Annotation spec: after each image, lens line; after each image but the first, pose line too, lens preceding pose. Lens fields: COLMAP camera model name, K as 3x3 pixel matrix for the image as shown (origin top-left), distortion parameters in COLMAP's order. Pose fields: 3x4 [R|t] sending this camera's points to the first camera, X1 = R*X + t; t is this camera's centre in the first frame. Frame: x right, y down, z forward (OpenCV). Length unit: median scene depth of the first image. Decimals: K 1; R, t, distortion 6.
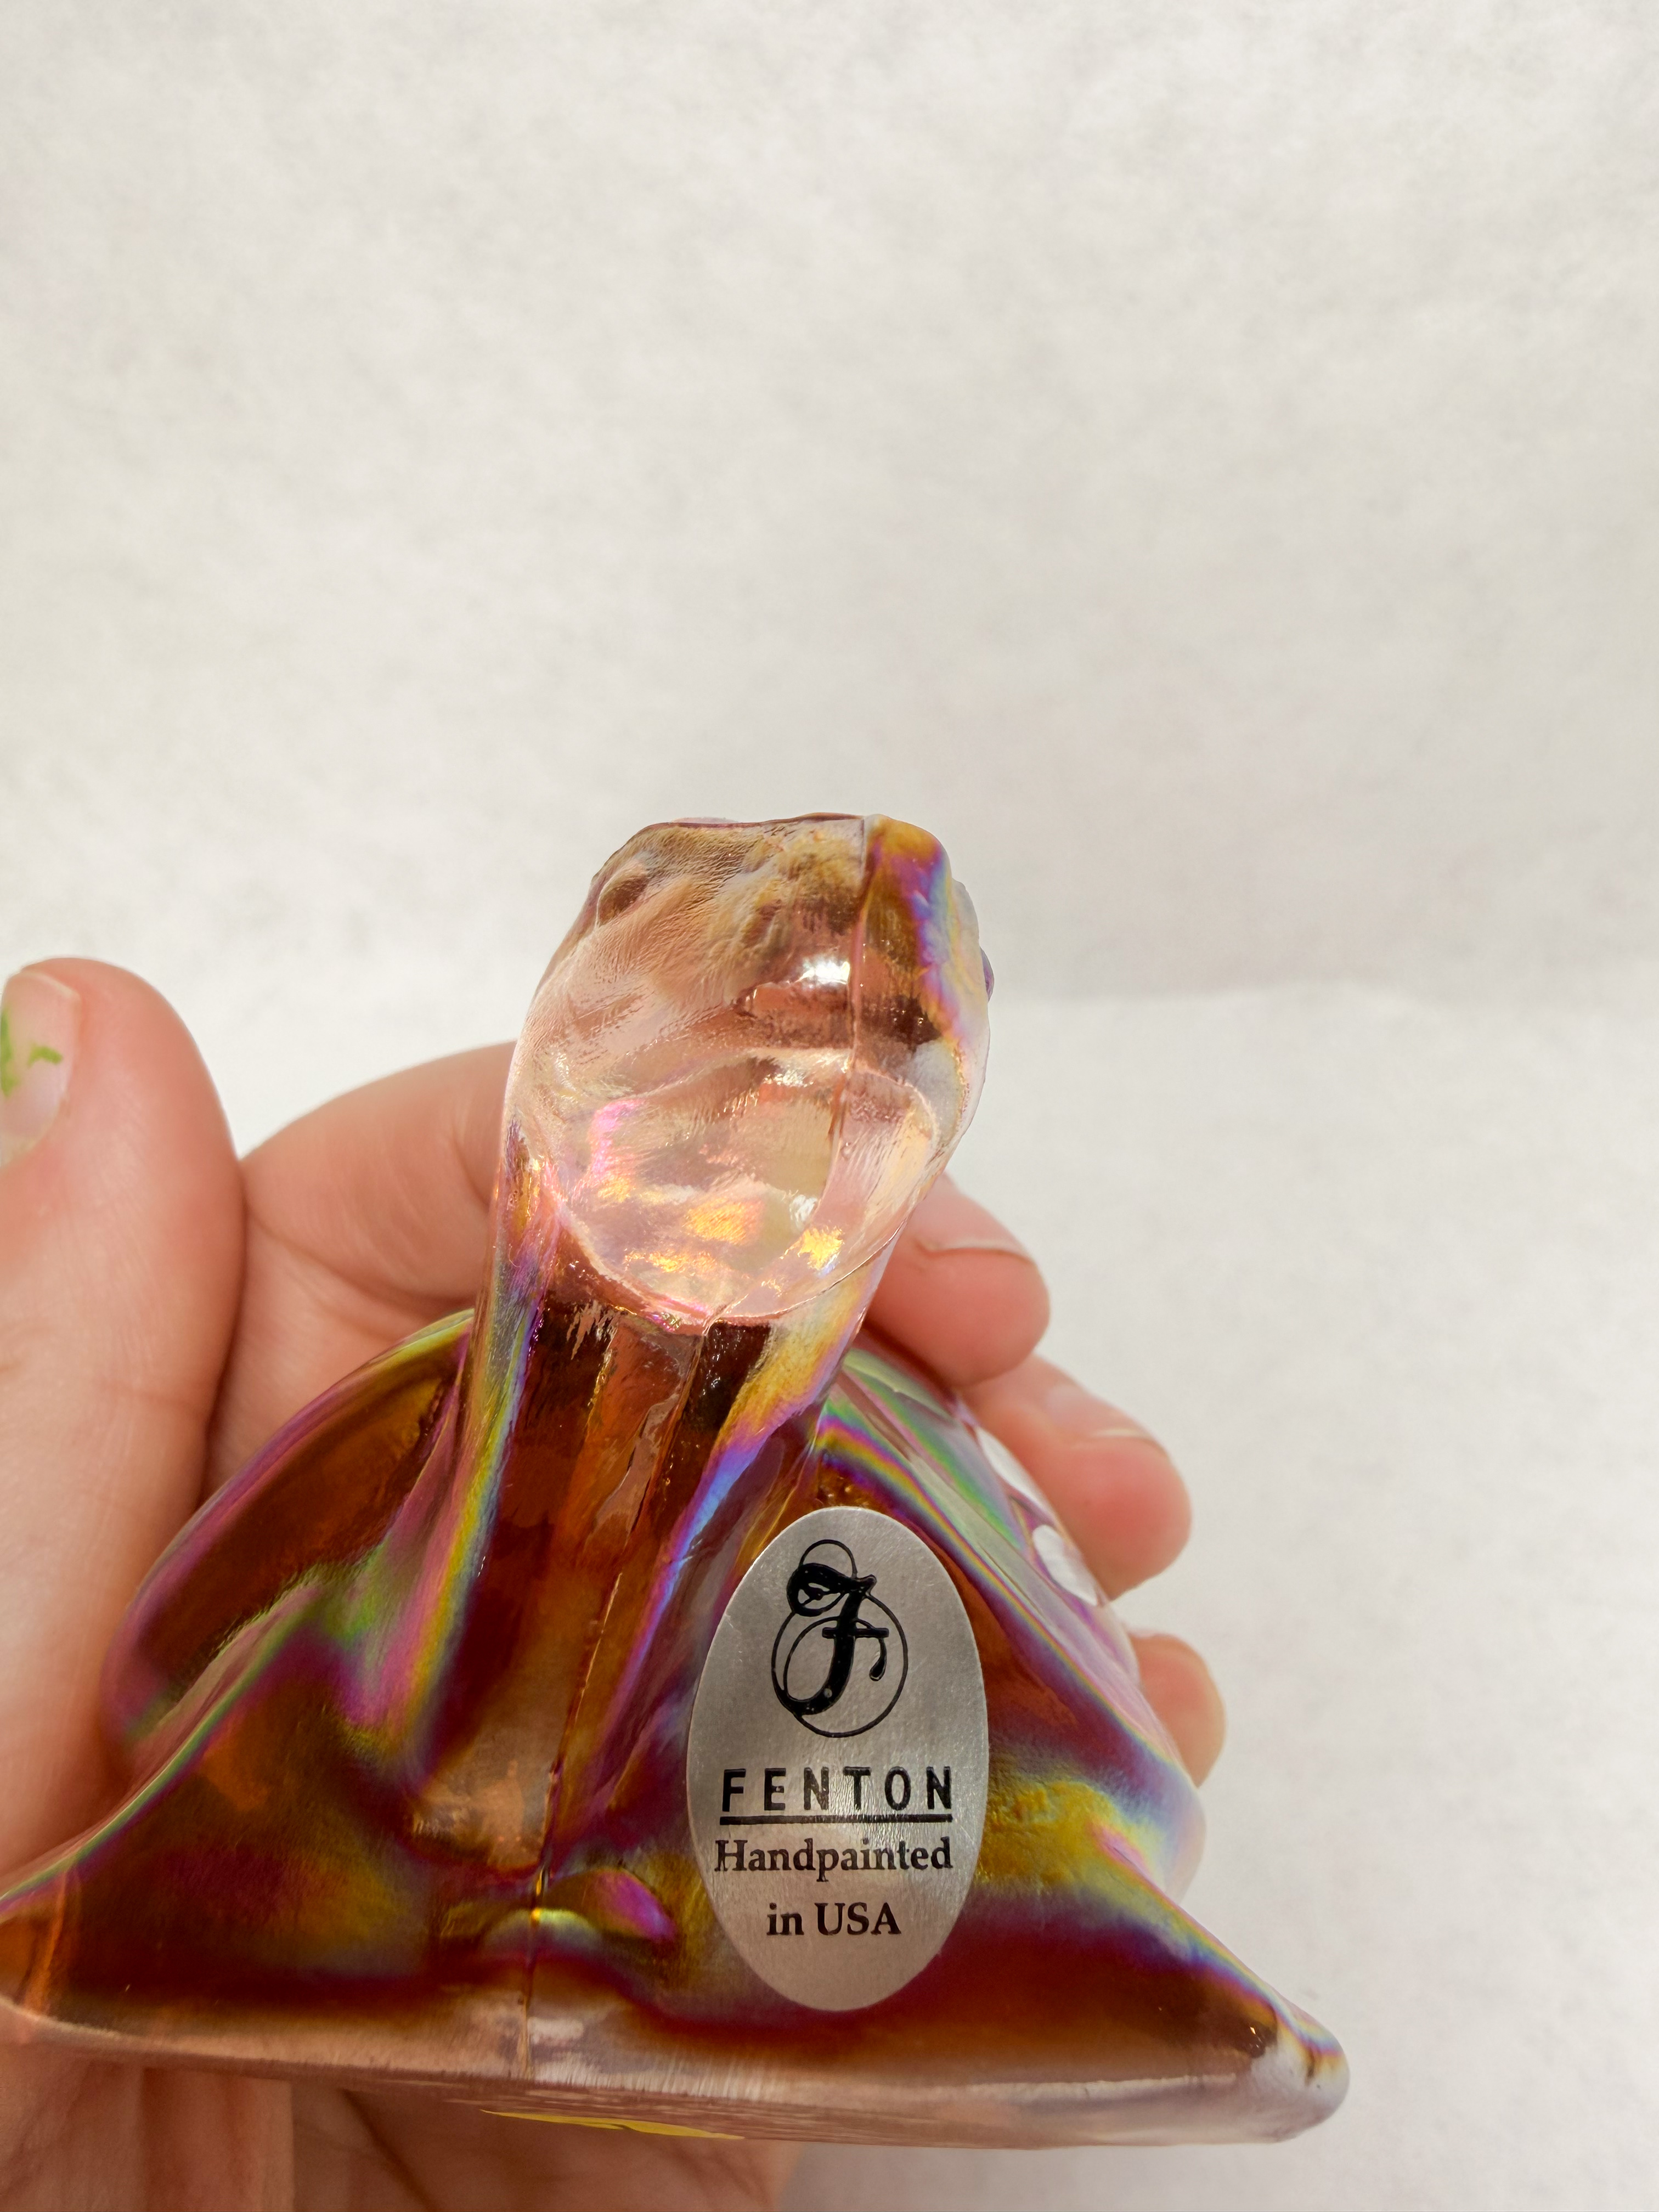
lens RADIAL K [[1598.6, 0, 834.1], [0, 1598.6, 1093.1], [0, 0, 1]] dist [0.021464, -0.000744]
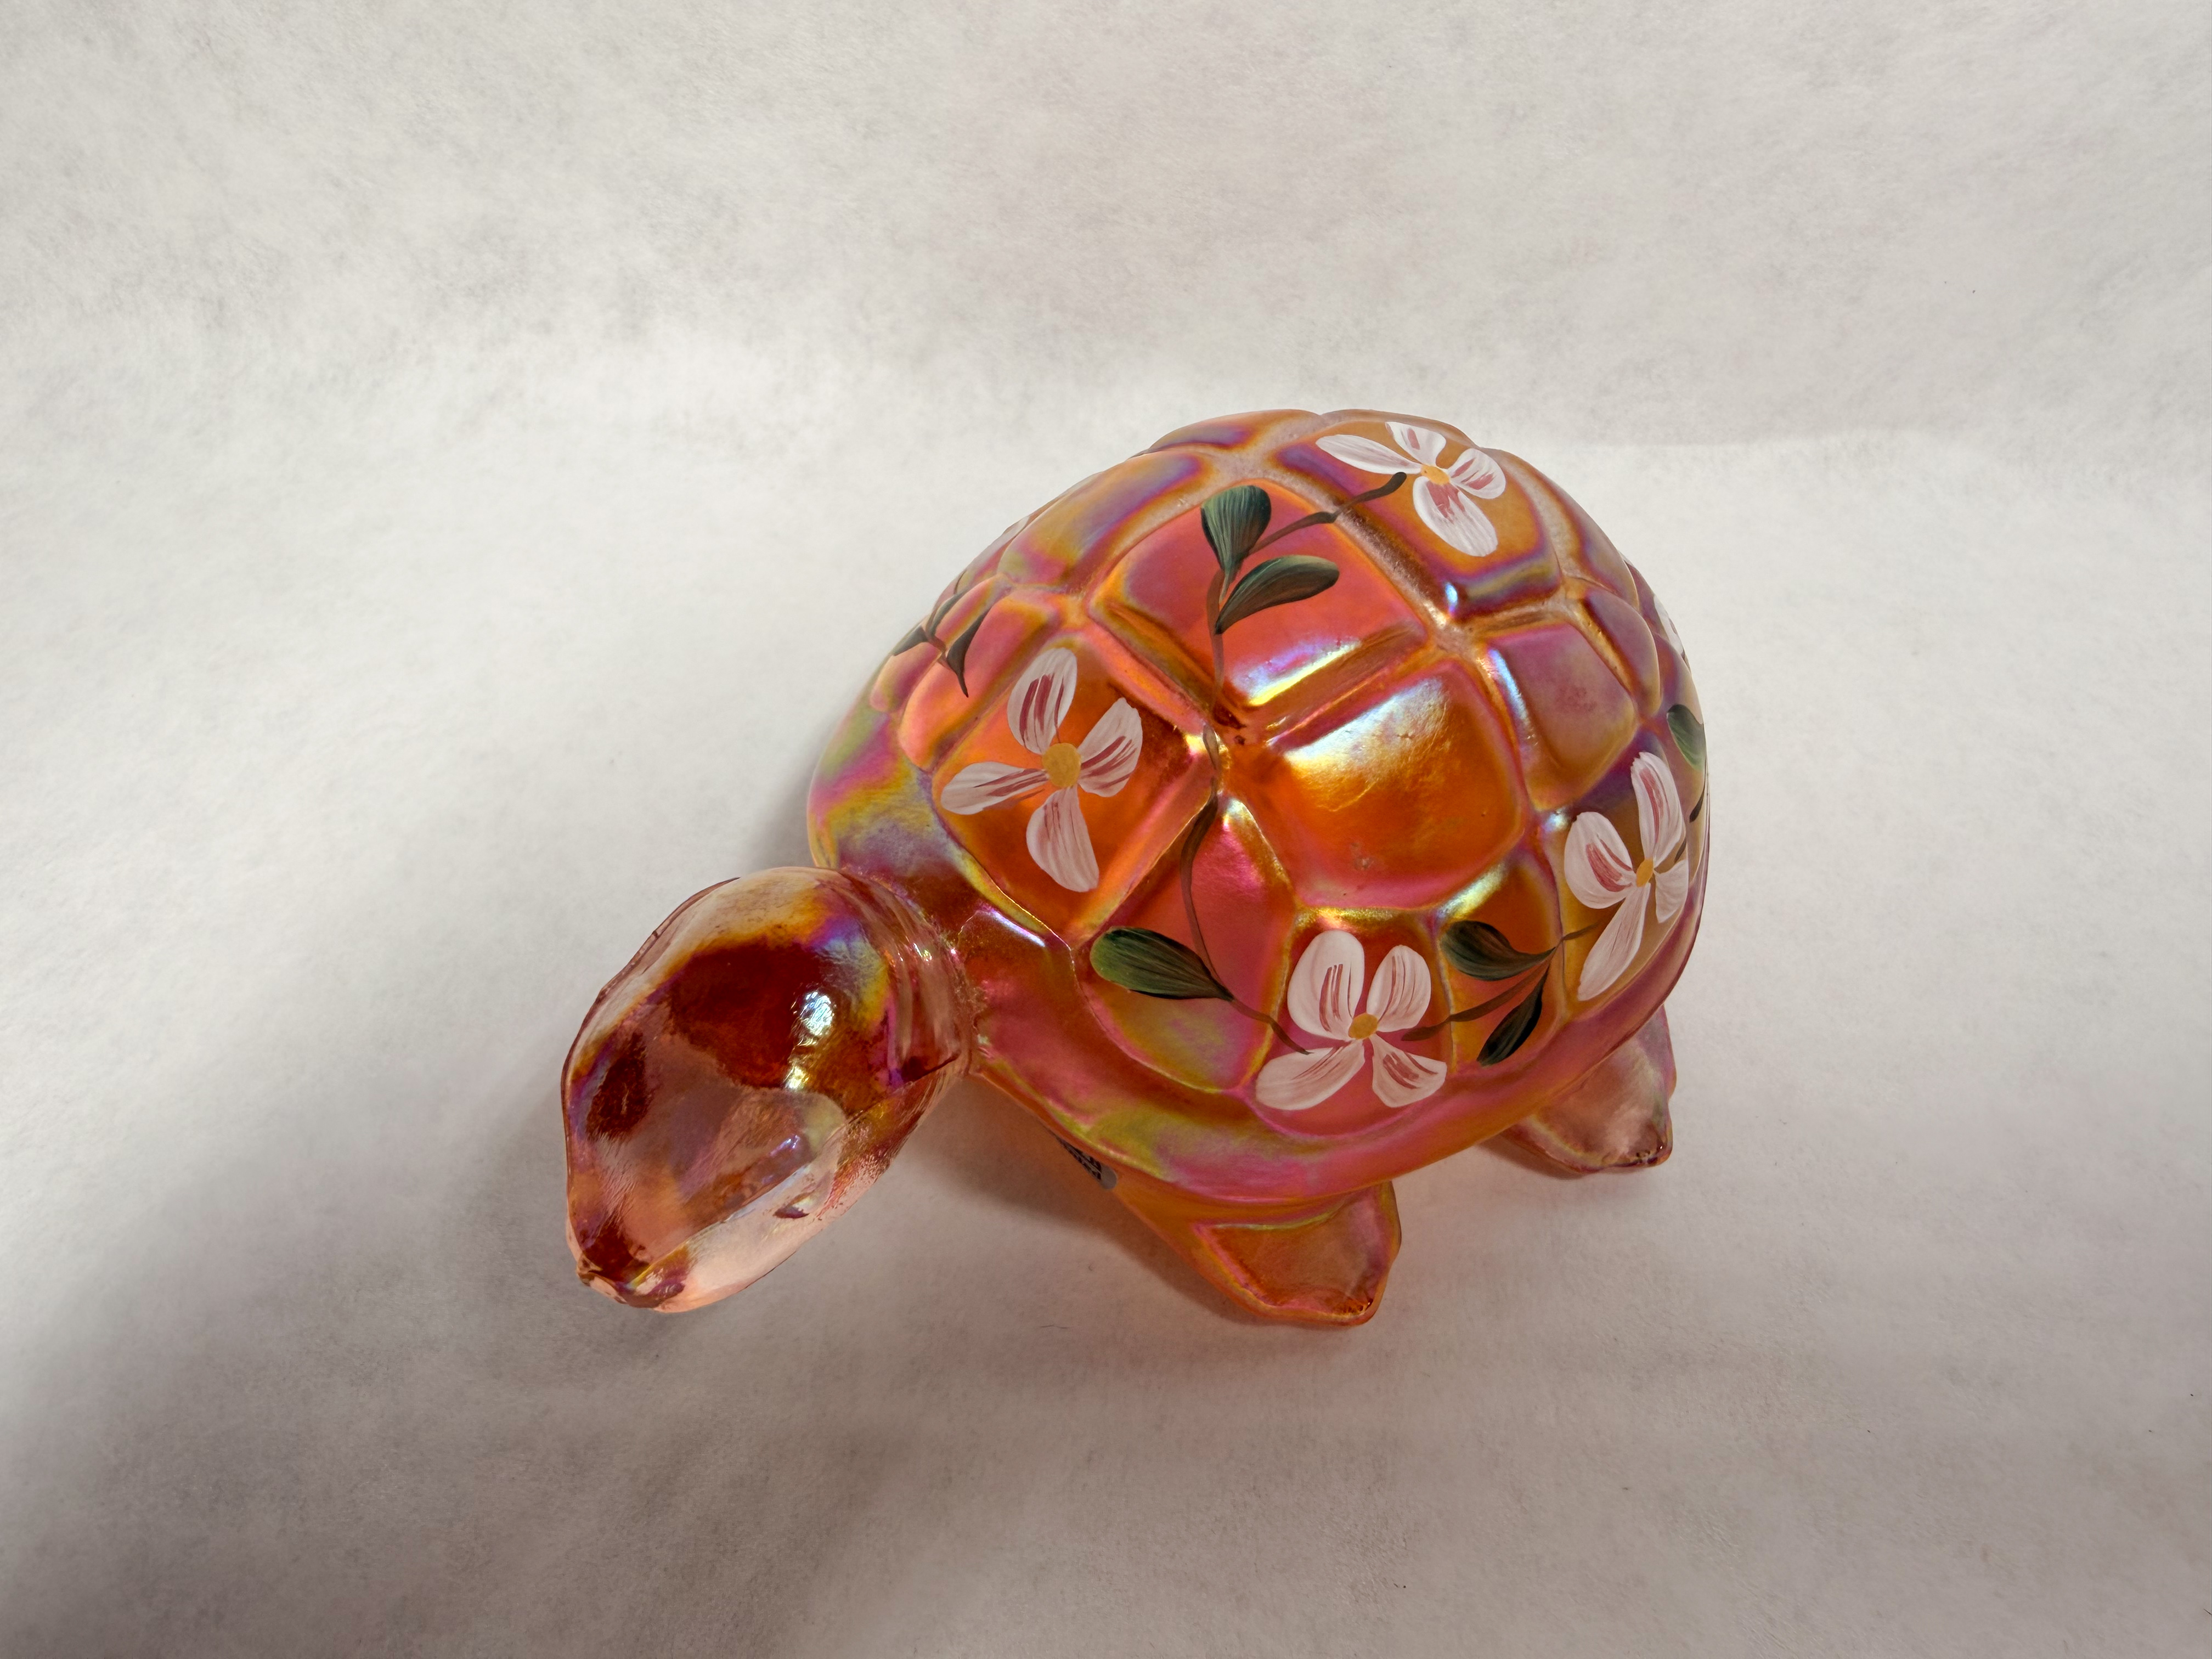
lens RADIAL K [[1598.6, 0, 1018.1], [0, 1598.6, 840.3], [0, 0, 1]] dist [0.021464, -0.000744]
pose [[0.983085, 0.004854, 0.183088, -0.300609], [-0.018289, 0.997254, 0.071767, 0.094953], [-0.182237, -0.073901, 0.980474, 0.285777]]
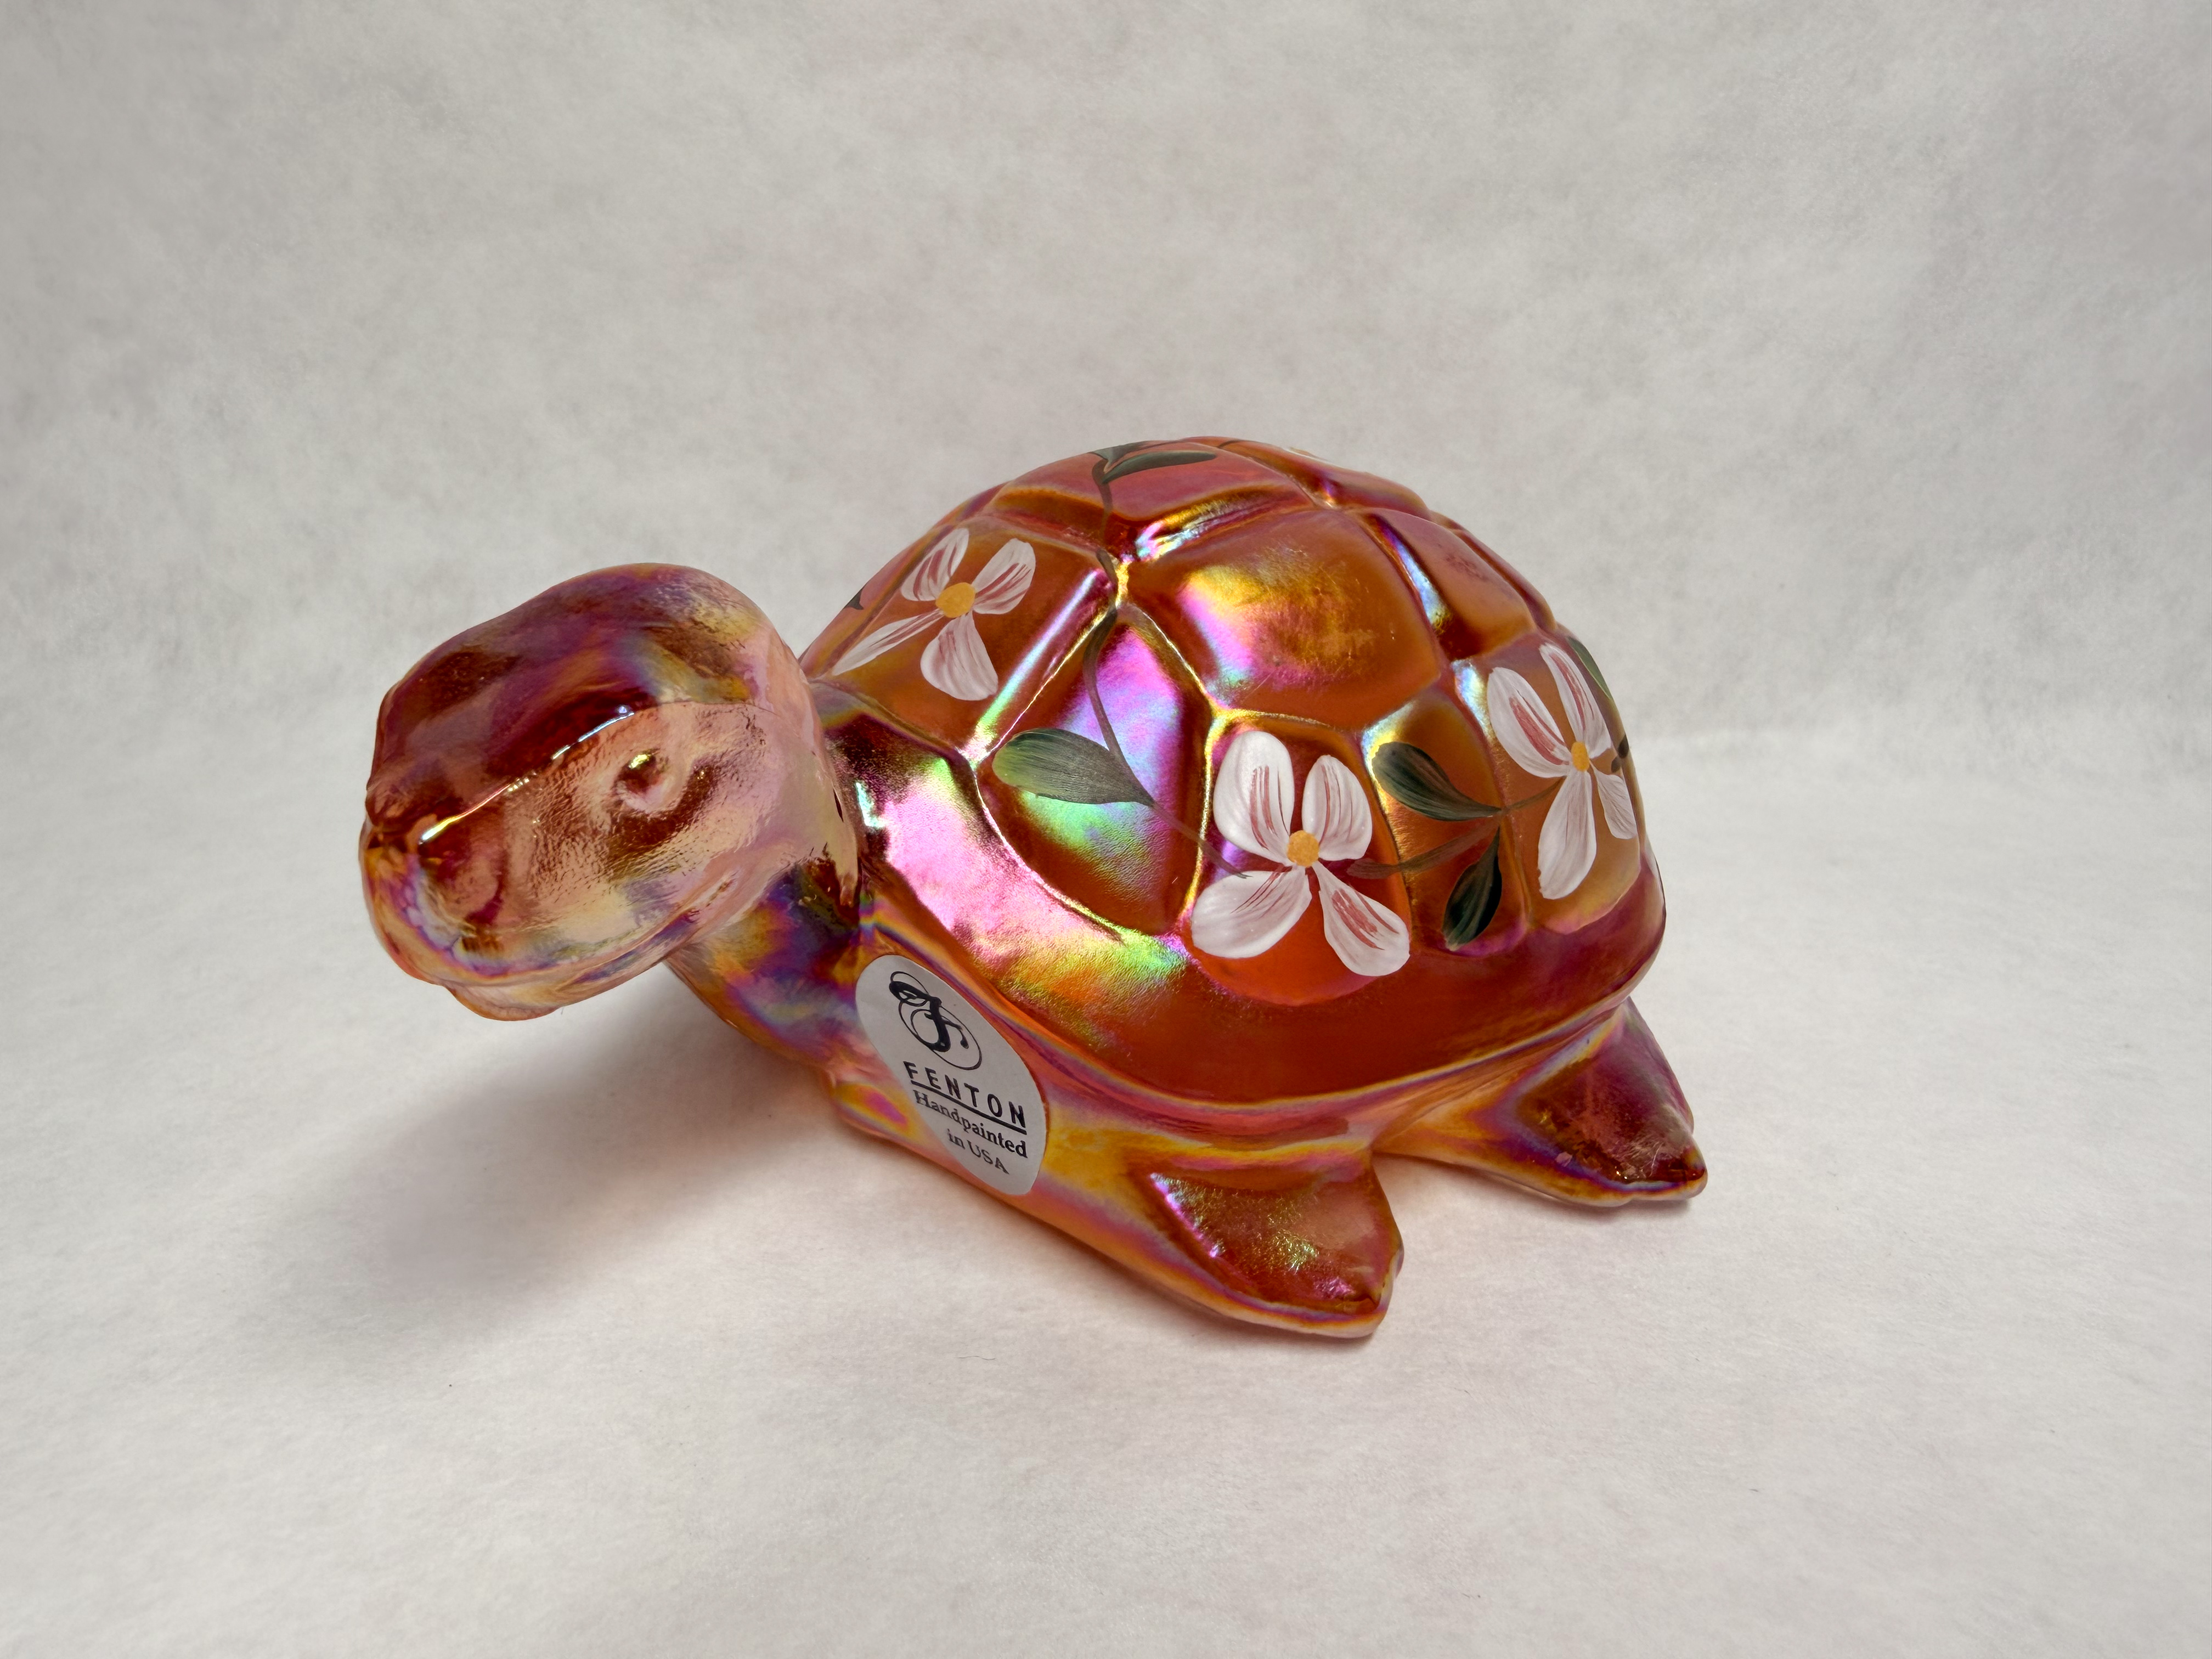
lens RADIAL K [[1598.6, 0, 1011.2], [0, 1598.6, 788.8], [0, 0, 1]] dist [0.021464, -0.000744]
pose [[0.978825, 0.072956, 0.191259, -0.268460], [0.025372, 0.883887, -0.467011, 0.383406], [-0.203122, 0.461974, 0.863320, 0.376968]]
